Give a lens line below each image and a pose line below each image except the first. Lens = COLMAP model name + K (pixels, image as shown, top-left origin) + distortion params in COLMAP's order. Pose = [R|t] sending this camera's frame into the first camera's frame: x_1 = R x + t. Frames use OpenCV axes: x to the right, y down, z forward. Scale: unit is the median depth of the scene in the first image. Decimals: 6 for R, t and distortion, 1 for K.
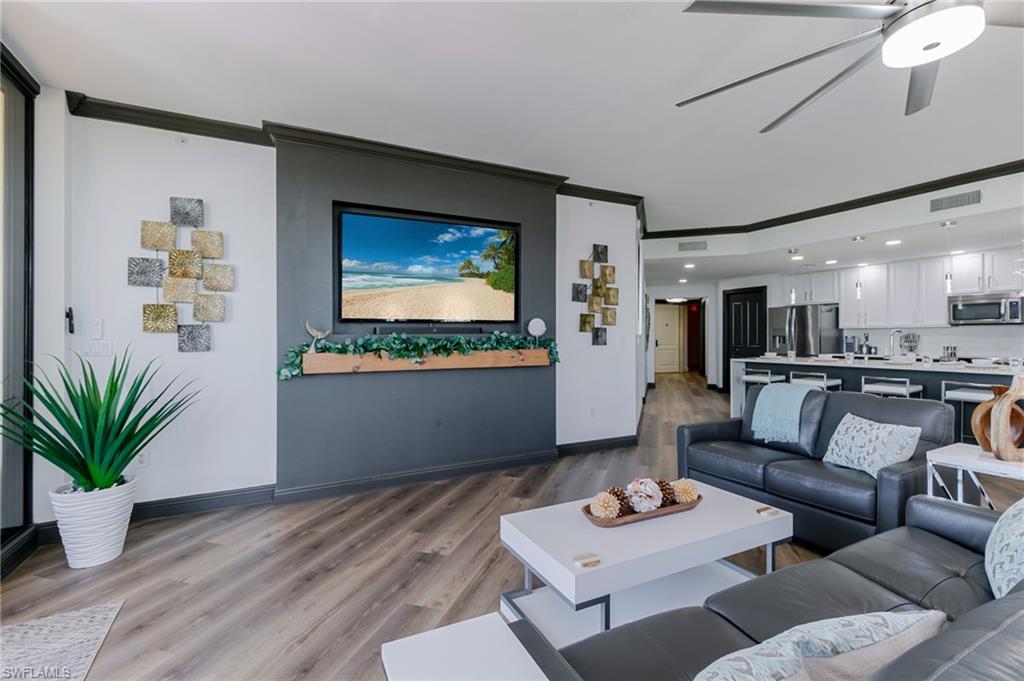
lens RADIAL K [[468.1, 0, 516.8], [0, 468.1, 334.2], [0, 0, 1]] dist [0.003675, -0.001084]
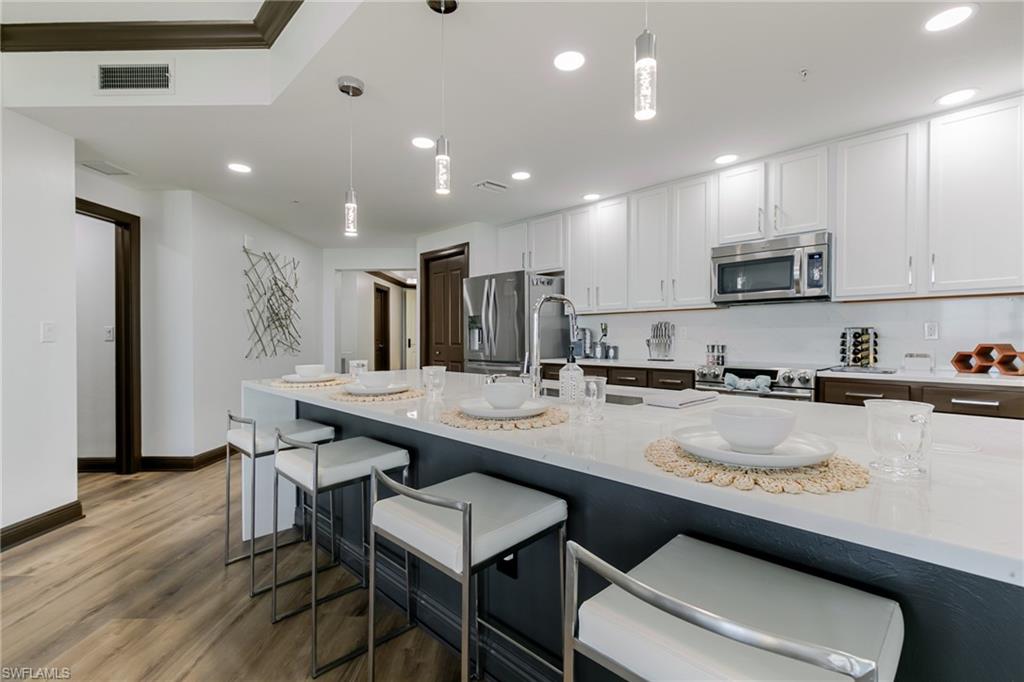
lens RADIAL K [[468.1, 0, 517.3], [0, 468.1, 340.9], [0, 0, 1]] dist [0.003675, -0.001084]
pose [[0.960250, -0.004127, 0.279111, 0.612249], [0.000048, 0.999893, 0.014620, 0.015212], [-0.279141, -0.014026, 0.960148, 0.604639]]
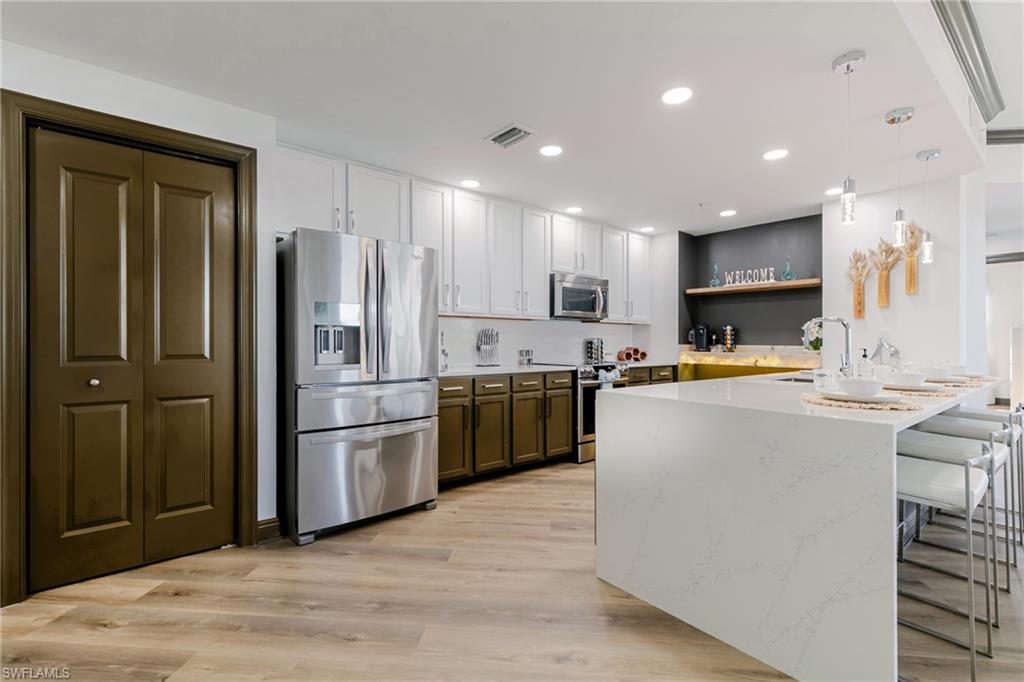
lens RADIAL K [[468.1, 0, 512.6], [0, 468.1, 340.6], [0, 0, 1]] dist [0.003675, -0.001084]
pose [[-0.199804, 0.004305, 0.979826, 0.313122], [-0.010708, 0.999921, -0.006577, 0.020055], [-0.979777, -0.011806, -0.199742, 1.288565]]
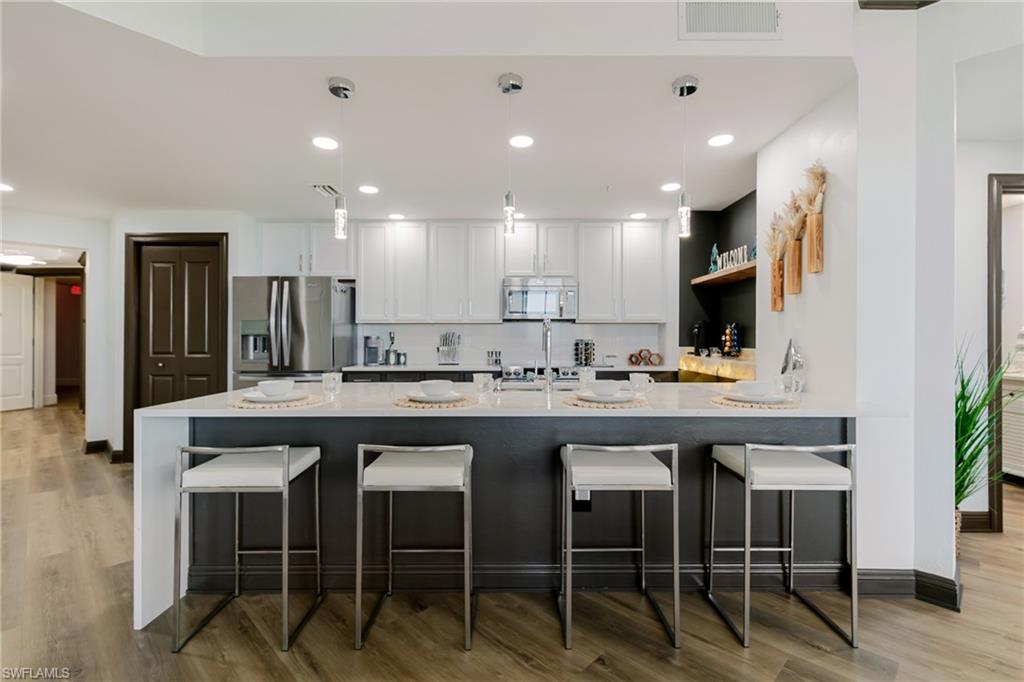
lens RADIAL K [[468.1, 0, 510.3], [0, 468.1, 341.8], [0, 0, 1]] dist [0.003675, -0.001084]
pose [[0.472891, -0.000491, 0.881121, 0.340176], [-0.007819, 0.999958, 0.004753, 0.009603], [-0.881086, -0.009138, 0.472868, 0.716517]]
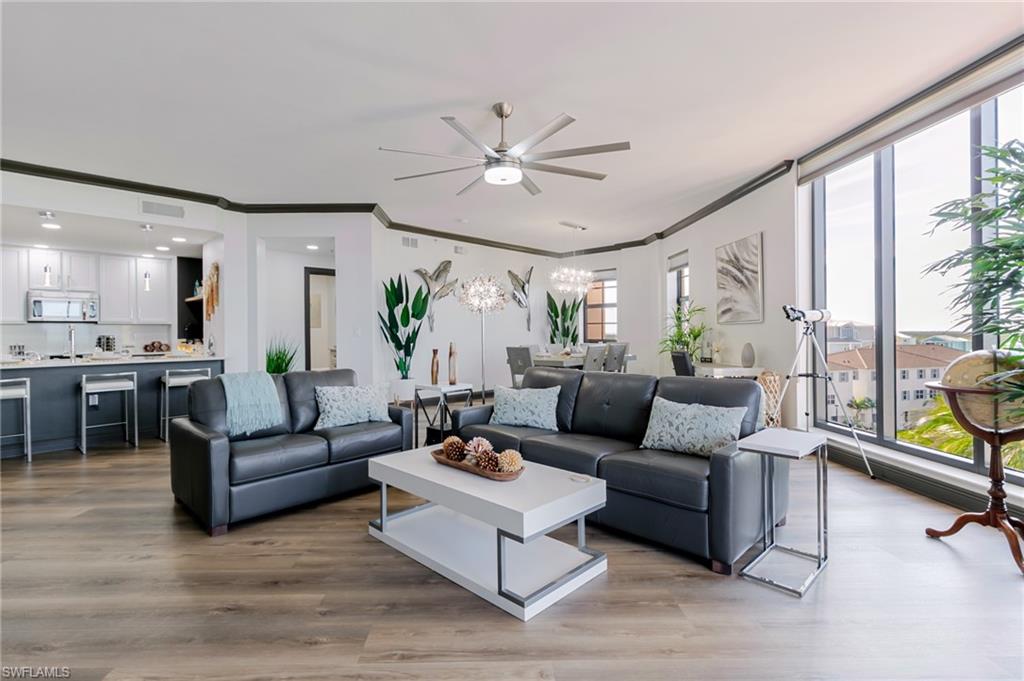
lens RADIAL K [[468.1, 0, 489.5], [0, 468.1, 335.6], [0, 0, 1]] dist [0.003675, -0.001084]
pose [[-0.307975, 0.004310, 0.951385, -0.283417], [0.008117, 0.999965, -0.001902, 0.018663], [-0.951360, 0.007136, -0.307999, 0.441306]]
